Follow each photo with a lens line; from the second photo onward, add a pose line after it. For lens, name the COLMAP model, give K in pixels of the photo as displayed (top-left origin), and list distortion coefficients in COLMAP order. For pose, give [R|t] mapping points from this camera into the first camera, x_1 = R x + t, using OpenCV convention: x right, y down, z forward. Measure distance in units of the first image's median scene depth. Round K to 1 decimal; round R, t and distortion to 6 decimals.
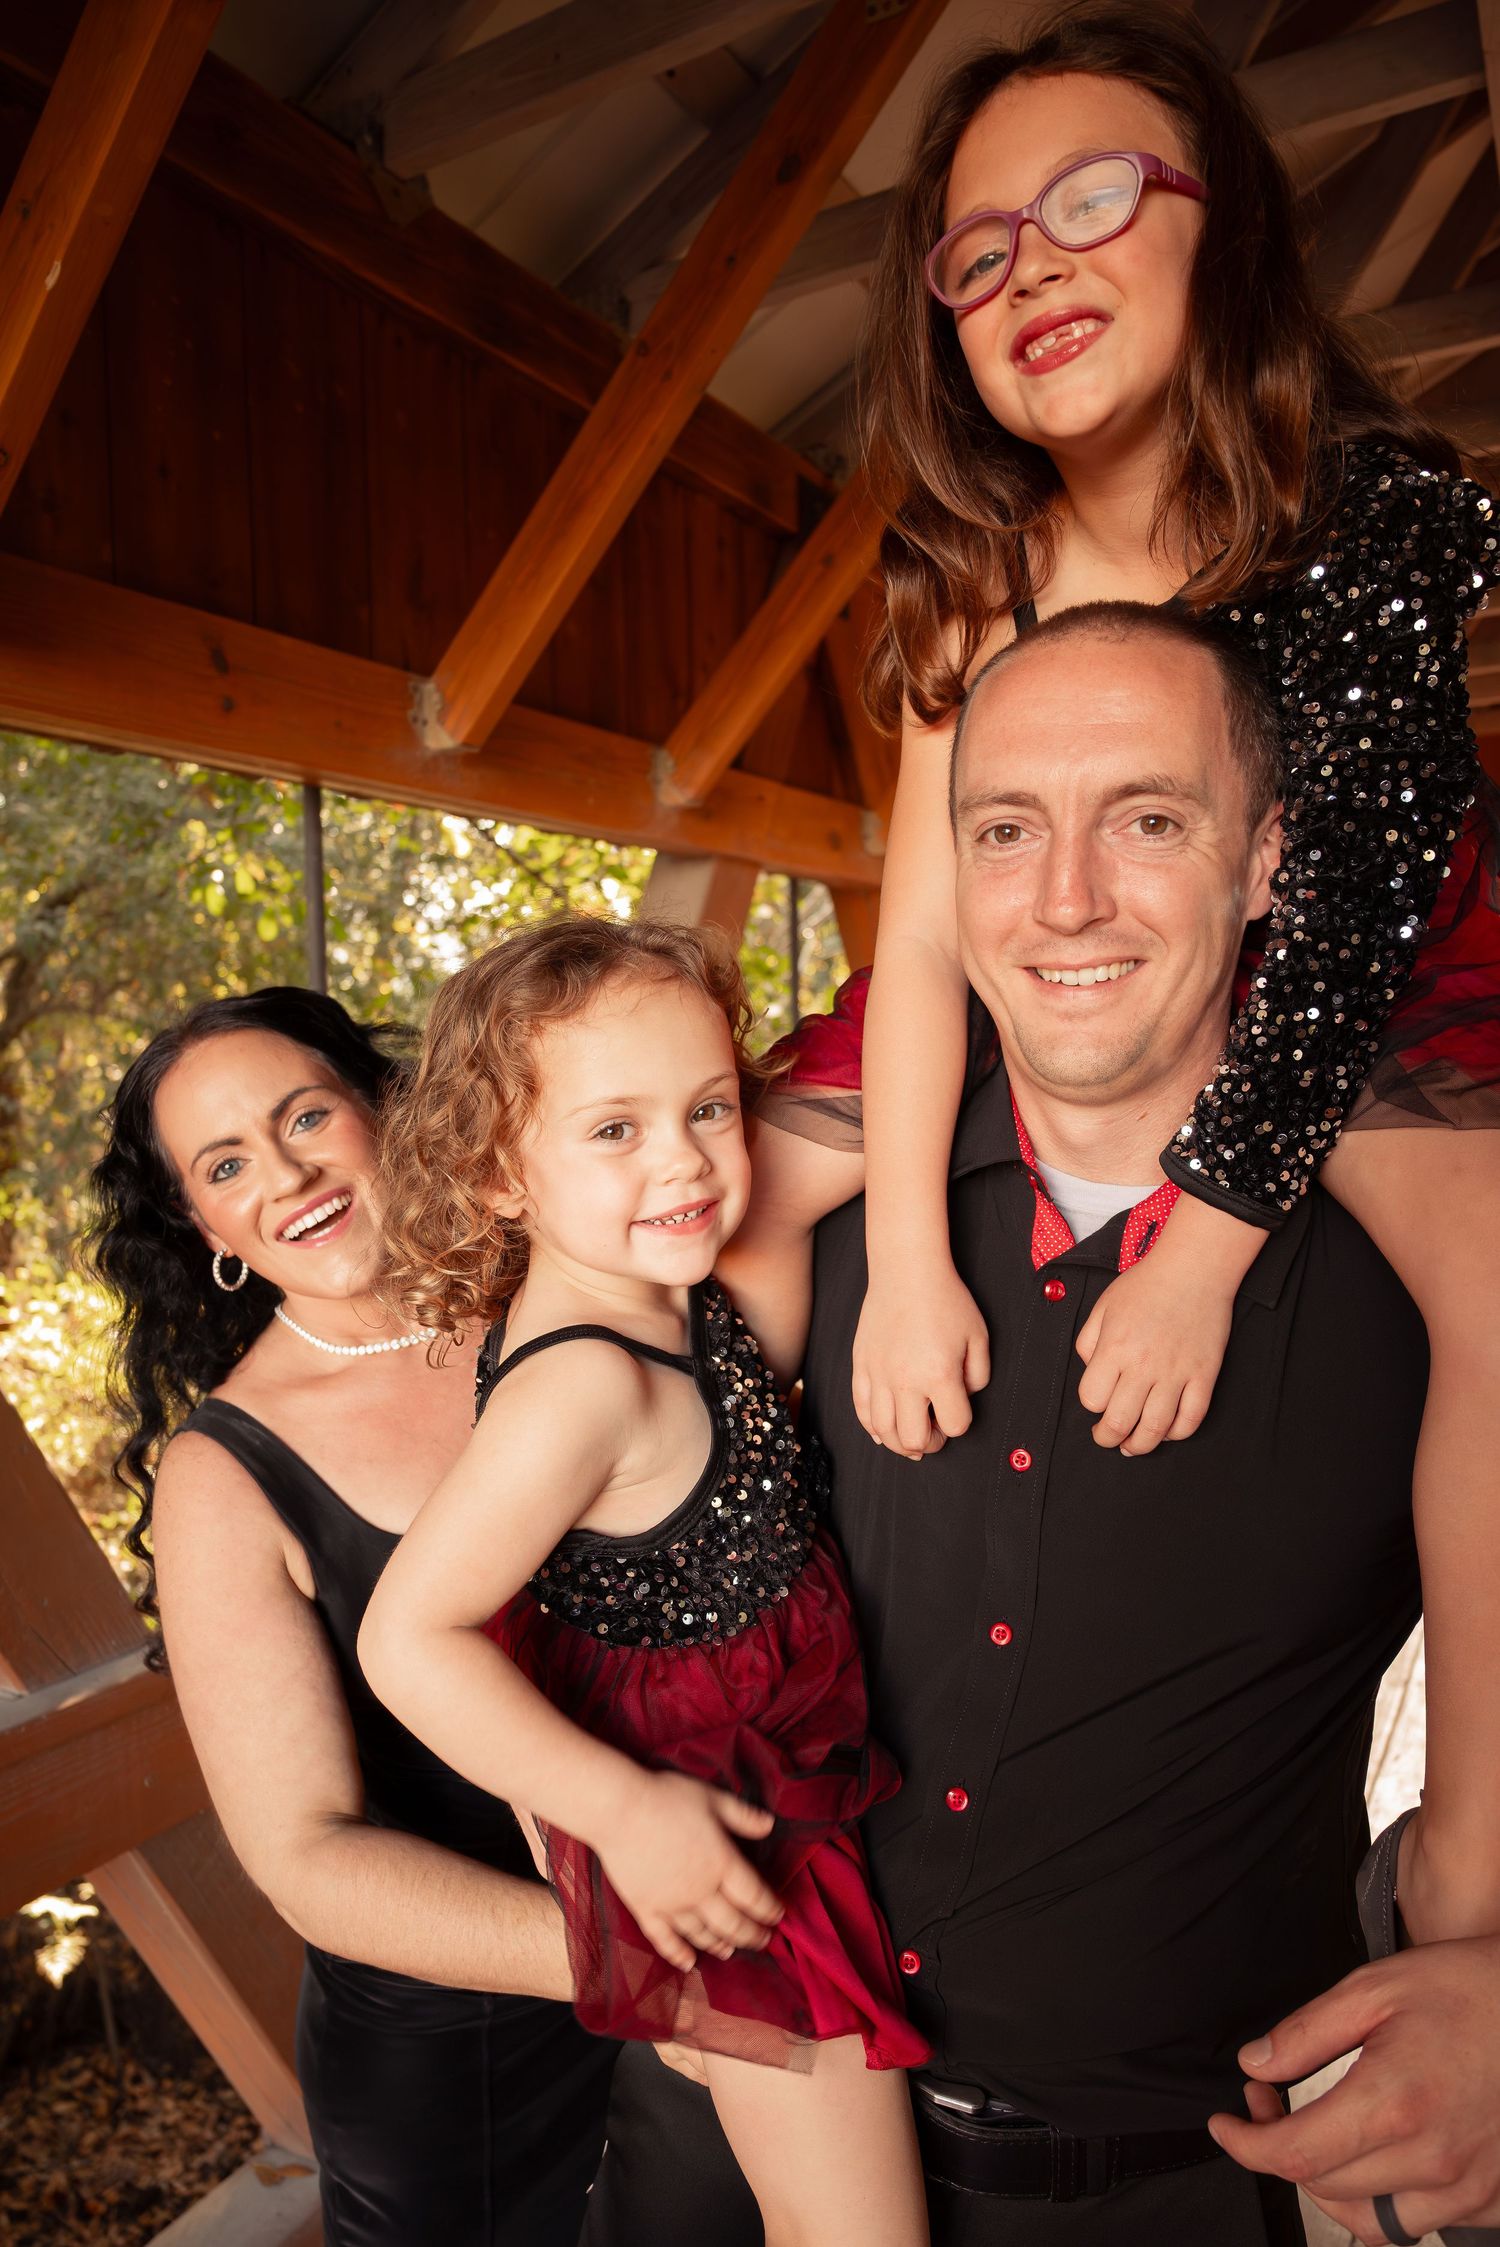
lens RADIAL K [[1557.2, 0, 759.0], [0, 1557.2, 1116.2], [0, 0, 1]] dist [-0.048378, -0.002677]
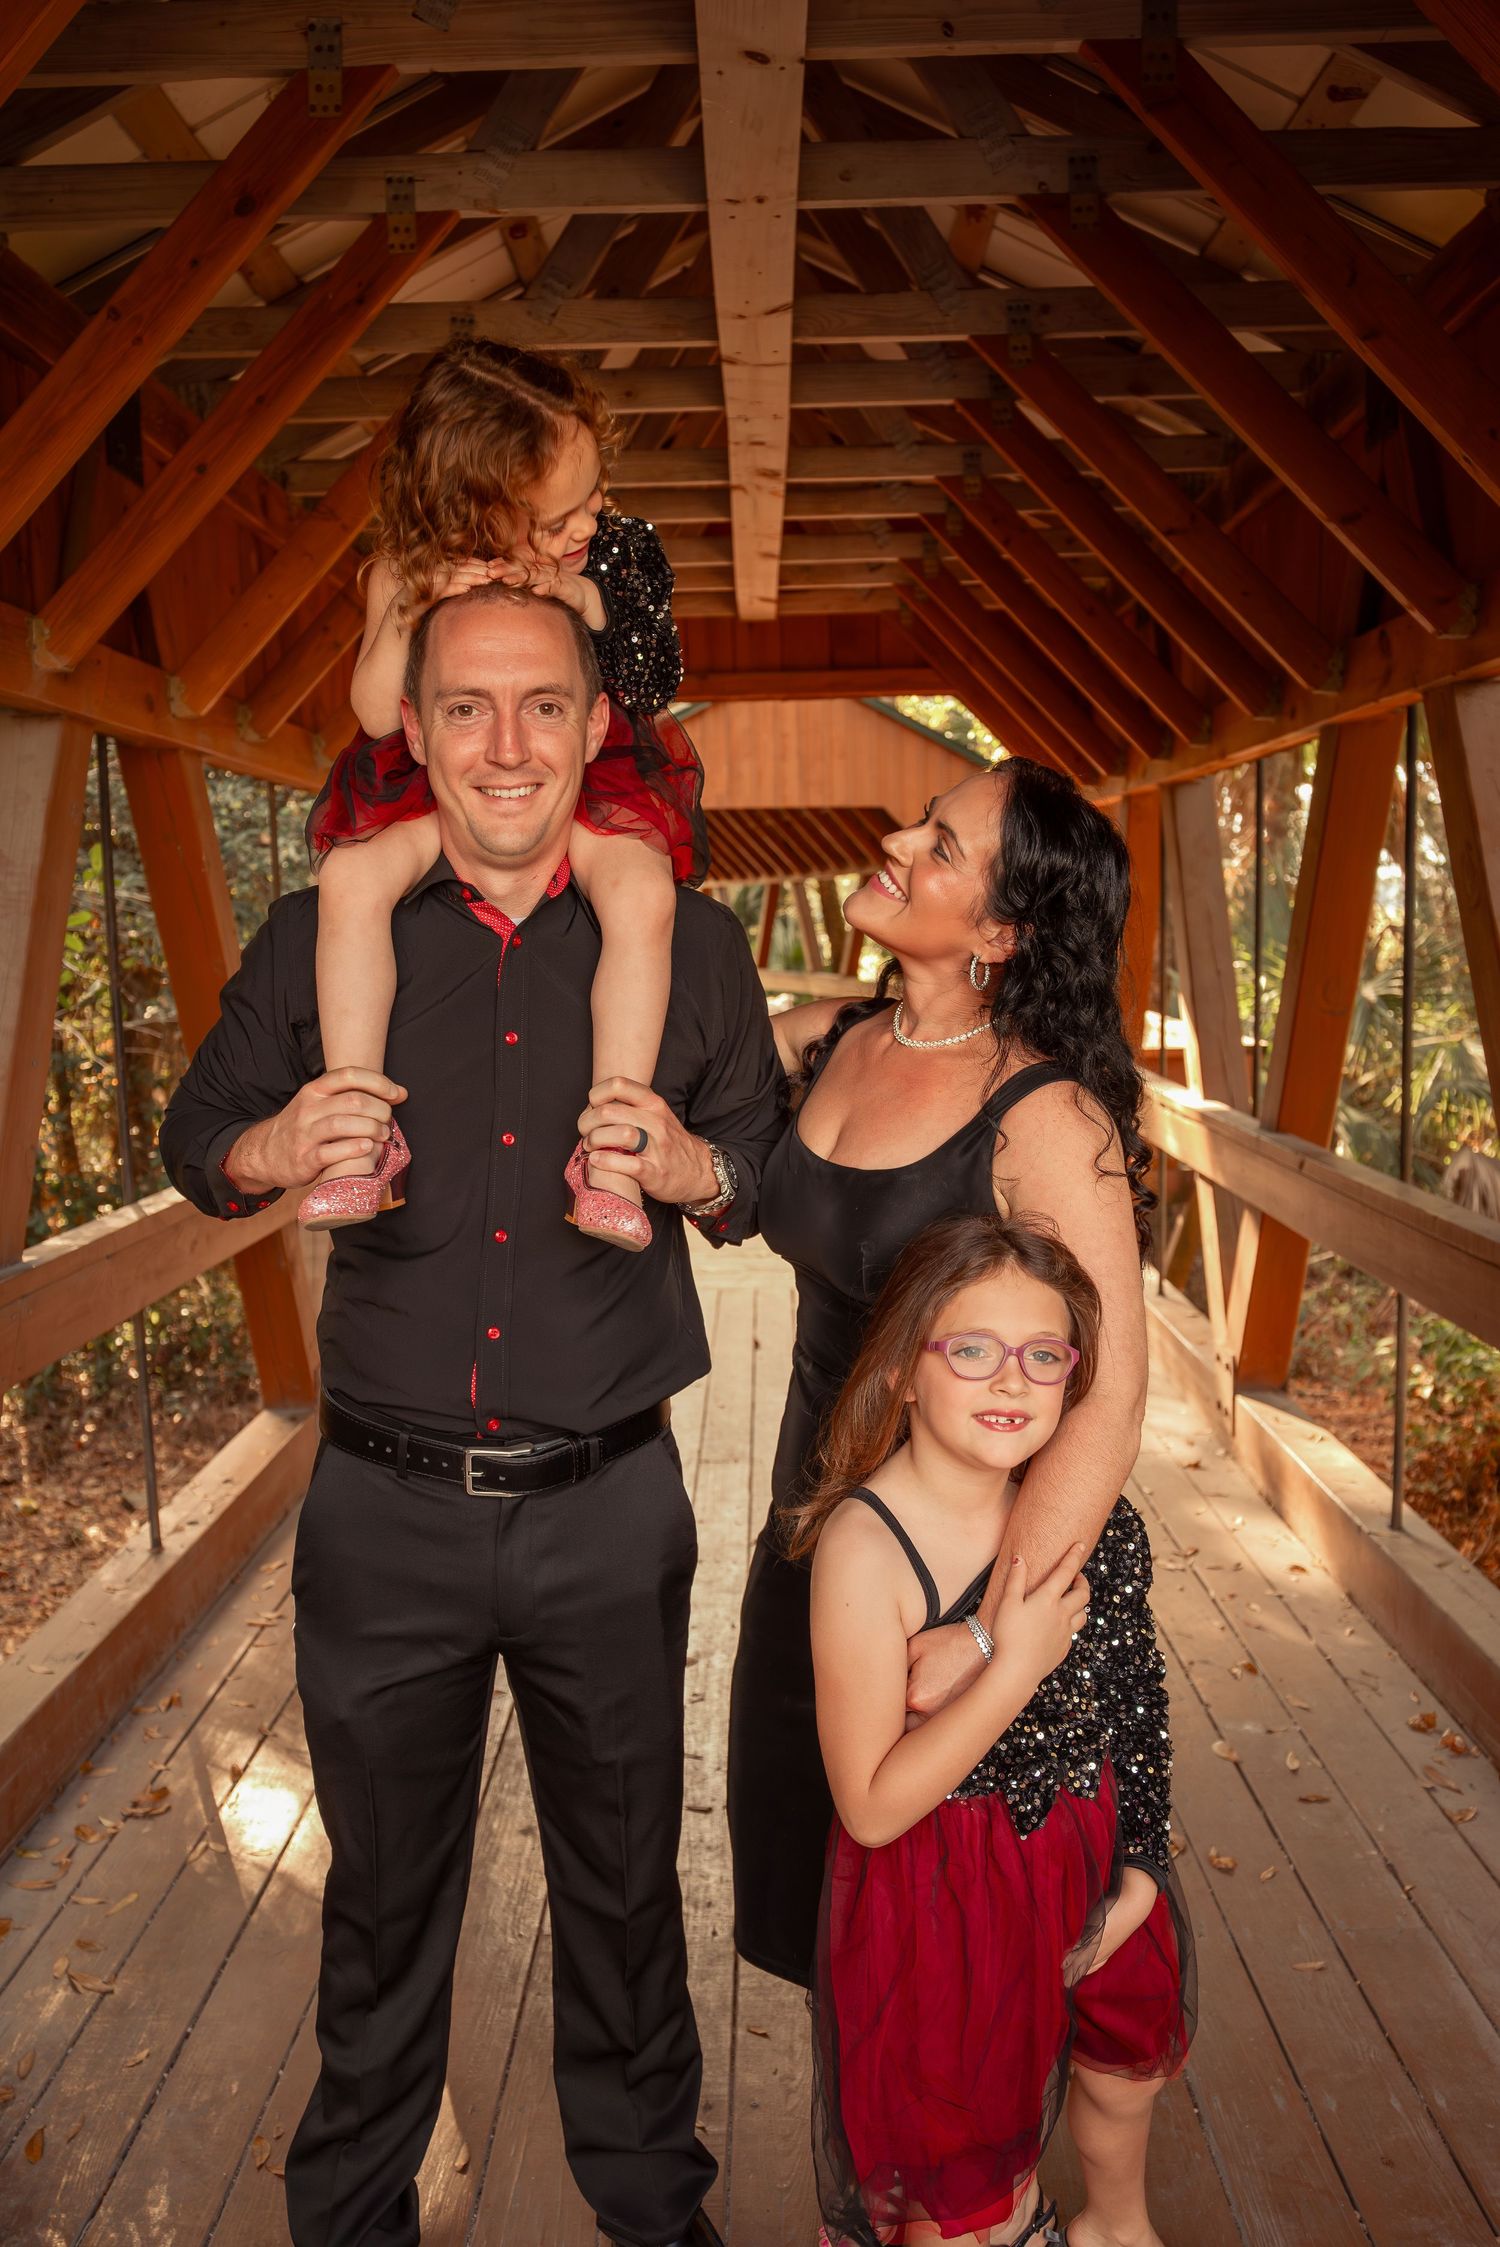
lens RADIAL K [[1918.2, 0, 754.7], [0, 1918.2, 1115.4], [0, 0, 1]] dist [0.017945, 0.026568]
pose [[0.886766, -0.036821, 0.460750, -0.583340], [0.027499, 0.999259, 0.026933, 0.232267], [-0.461400, -0.011213, 0.887121, -1.114159]]
